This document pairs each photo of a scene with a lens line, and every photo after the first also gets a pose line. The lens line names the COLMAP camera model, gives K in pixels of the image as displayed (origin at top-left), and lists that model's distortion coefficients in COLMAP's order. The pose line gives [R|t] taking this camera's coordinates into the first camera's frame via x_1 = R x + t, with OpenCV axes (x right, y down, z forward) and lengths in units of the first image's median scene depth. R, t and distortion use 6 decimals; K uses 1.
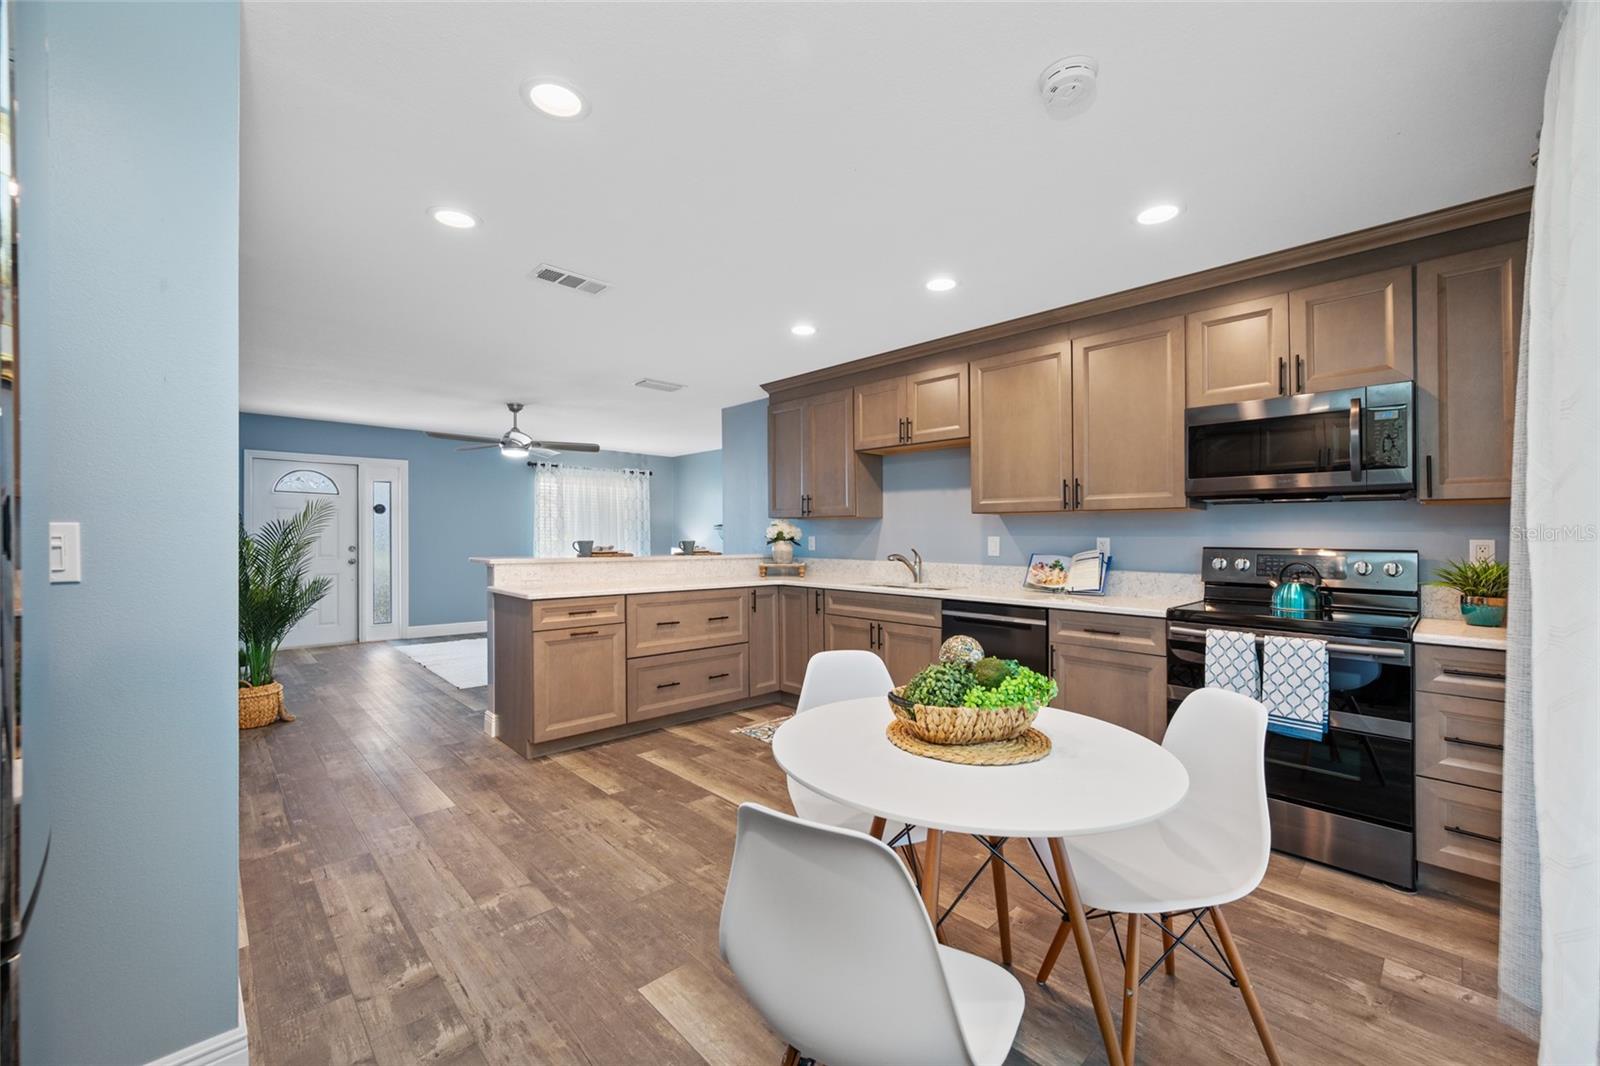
lens RADIAL K [[633.3, 0, 804.8], [0, 633.3, 529.9], [0, 0, 1]] dist [-0.005744, 0.001822]
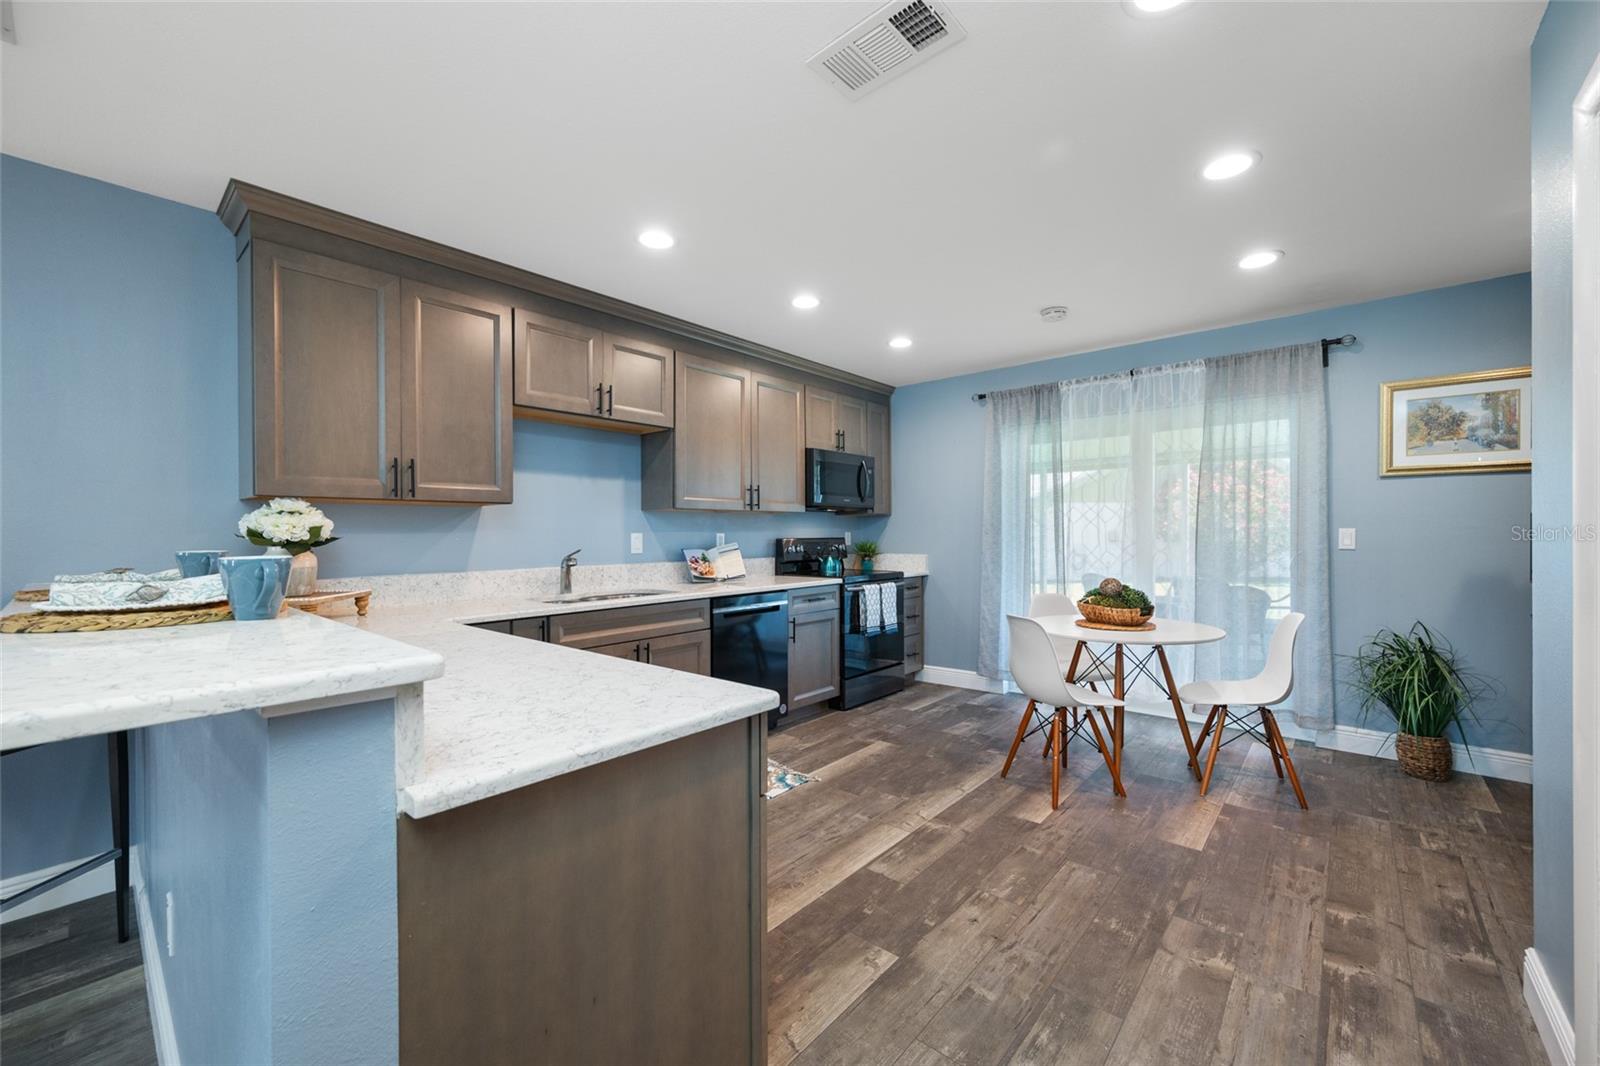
lens RADIAL K [[633.3, 0, 799.8], [0, 633.3, 527.0], [0, 0, 1]] dist [-0.005744, 0.001822]
pose [[-0.085506, 0.002788, 0.996334, -0.859725], [-0.003911, 0.999987, -0.003134, 0.005003], [-0.996330, -0.004165, -0.085494, 1.085639]]
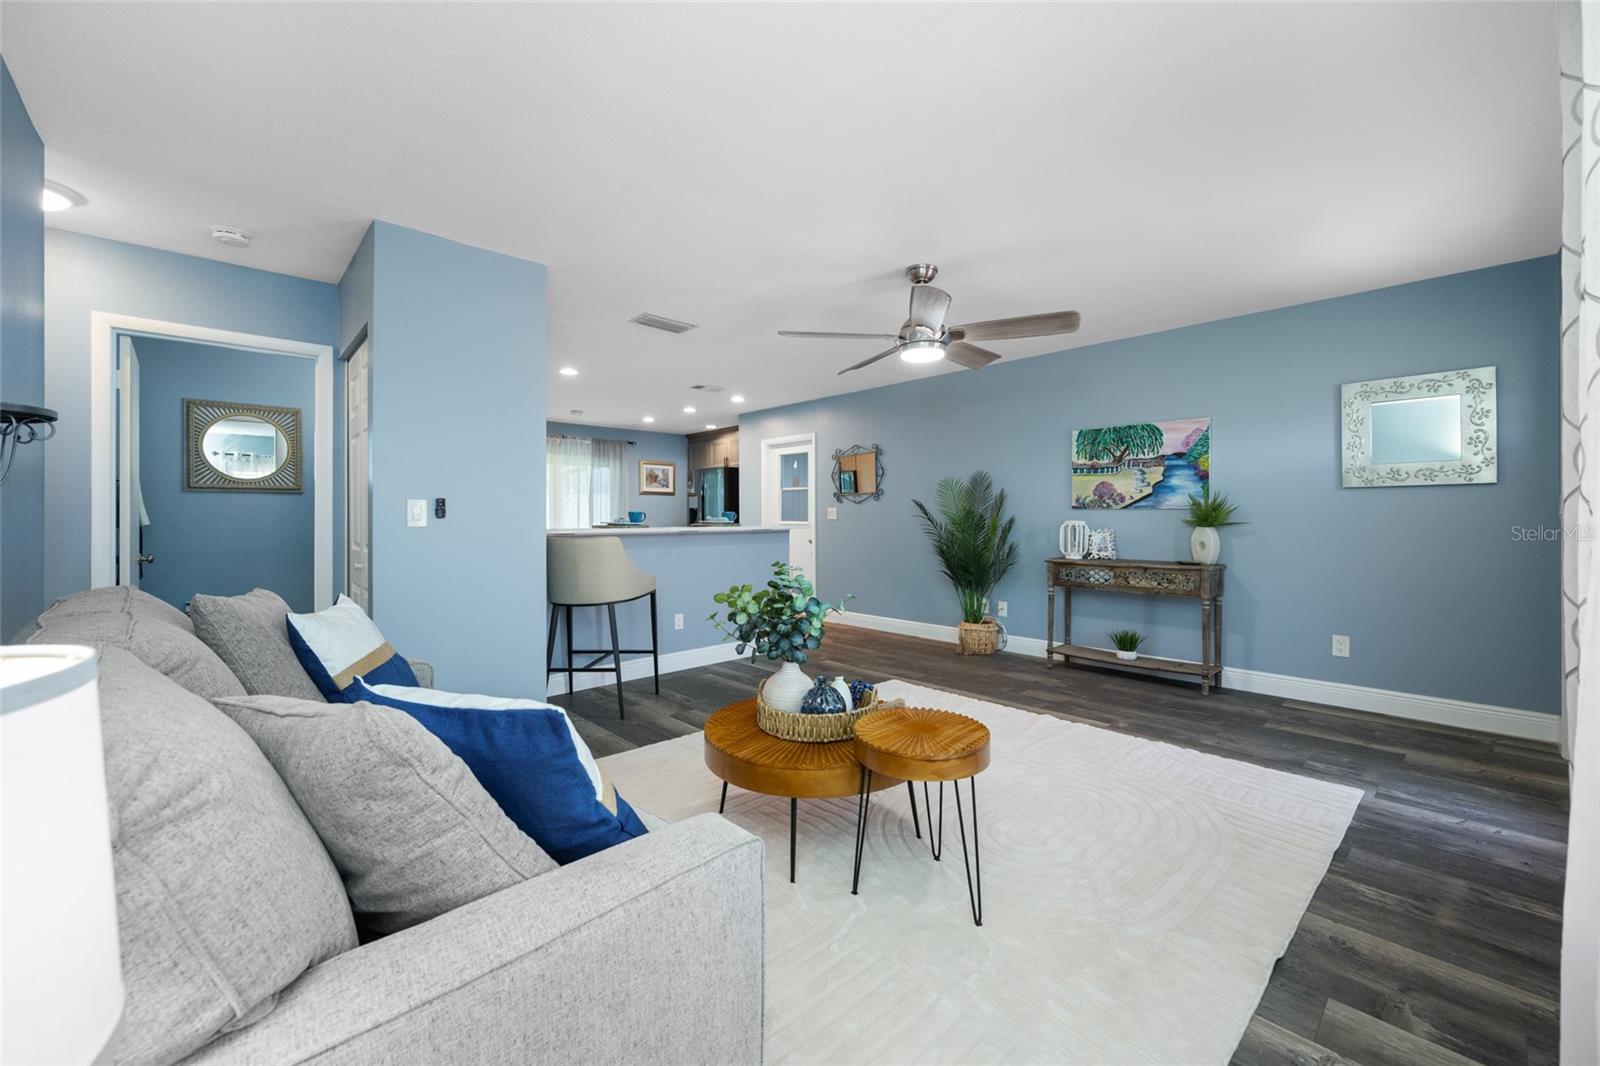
lens RADIAL K [[633.3, 0, 810.5], [0, 633.3, 527.0], [0, 0, 1]] dist [-0.005744, 0.001822]
pose [[-0.999971, -0.000929, 0.007558, -0.698608], [-0.000909, 0.999996, 0.002700, 0.057573], [-0.007561, 0.002693, -0.999968, 2.991763]]
